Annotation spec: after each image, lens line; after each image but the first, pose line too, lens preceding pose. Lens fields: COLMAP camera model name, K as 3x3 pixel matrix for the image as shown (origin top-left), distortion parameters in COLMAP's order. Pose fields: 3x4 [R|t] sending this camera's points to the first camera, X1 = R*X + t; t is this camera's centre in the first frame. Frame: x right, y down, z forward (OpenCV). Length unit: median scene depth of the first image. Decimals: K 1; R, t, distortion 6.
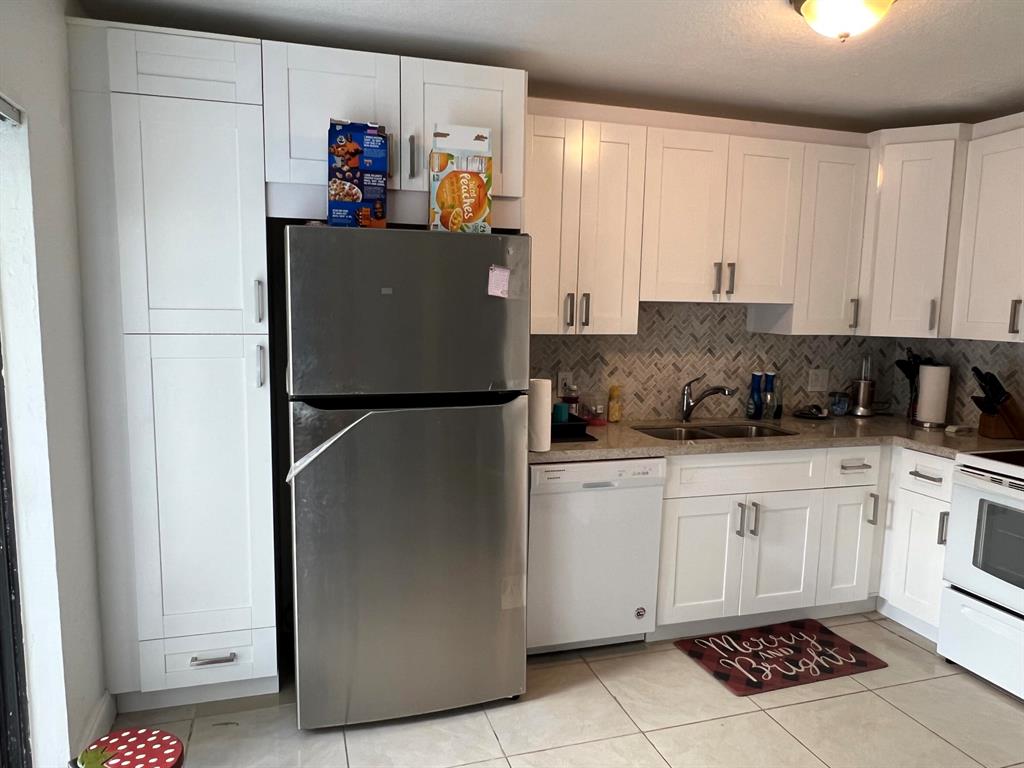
lens RADIAL K [[703.3, 0, 510.2], [0, 703.3, 386.1], [0, 0, 1]] dist [0.000463, -0.002431]
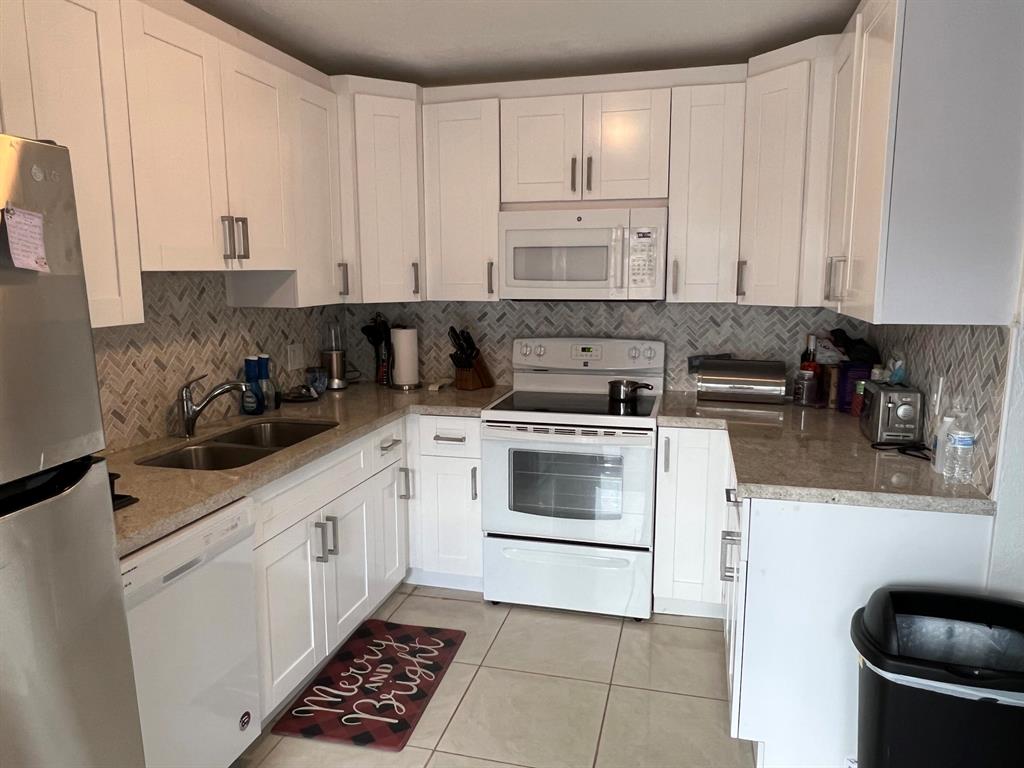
lens RADIAL K [[703.3, 0, 510.2], [0, 703.3, 386.1], [0, 0, 1]] dist [0.000463, -0.002431]
pose [[0.532767, -0.159338, 0.831126, -0.187319], [0.114965, 0.986637, 0.115456, -0.051541], [-0.838417, 0.034040, 0.543966, 0.360792]]
